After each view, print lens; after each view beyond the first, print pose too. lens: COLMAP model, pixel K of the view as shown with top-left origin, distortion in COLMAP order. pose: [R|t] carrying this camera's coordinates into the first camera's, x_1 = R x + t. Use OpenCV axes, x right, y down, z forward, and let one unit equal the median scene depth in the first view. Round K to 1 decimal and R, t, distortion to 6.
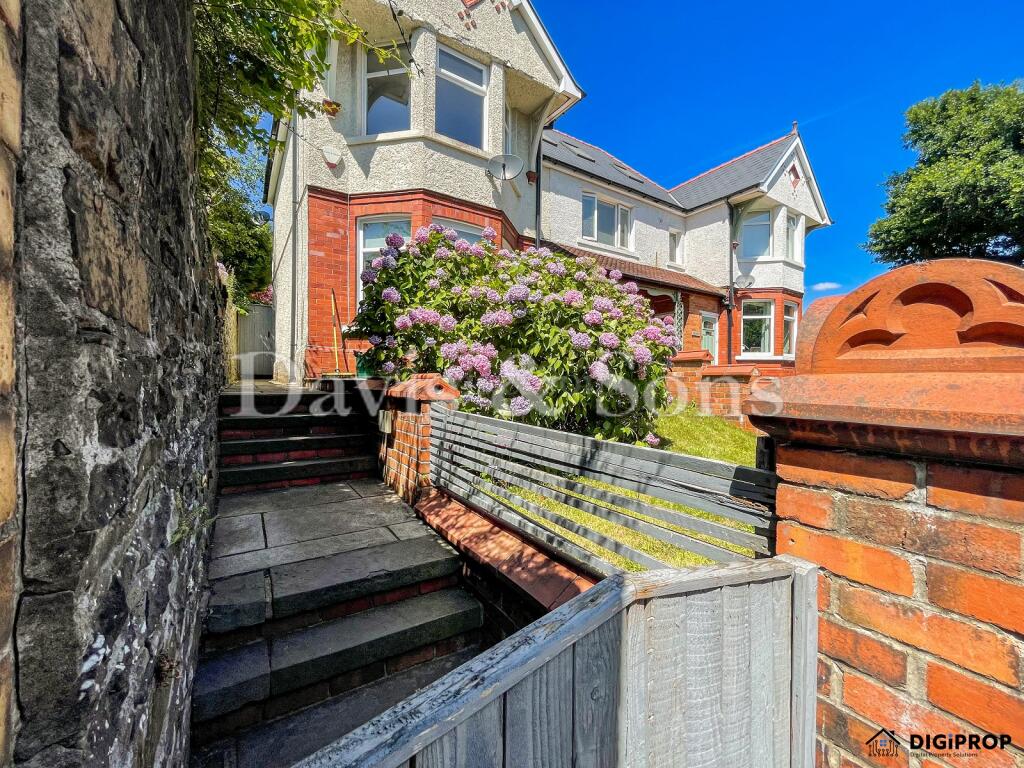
lens RADIAL K [[422.4, 0, 507.1], [0, 422.4, 376.2], [0, 0, 1]] dist [-0.000735, 0.000000]
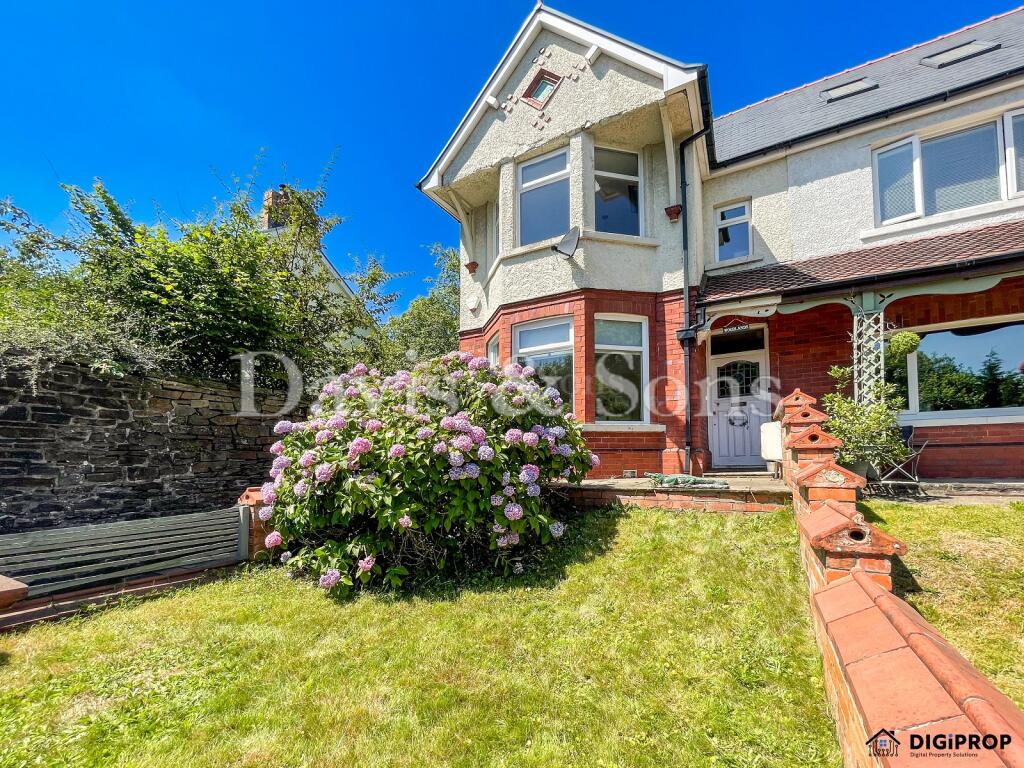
lens RADIAL K [[414.6, 0, 512.0], [0, 414.6, 384.0], [0, 0, 1]] dist [0.000979, 0.000104]
pose [[0.458572, -0.163228, -0.873538, 0.600778], [0.031750, 0.985368, -0.167457, -0.070544], [0.888090, 0.049056, 0.457045, 0.501500]]
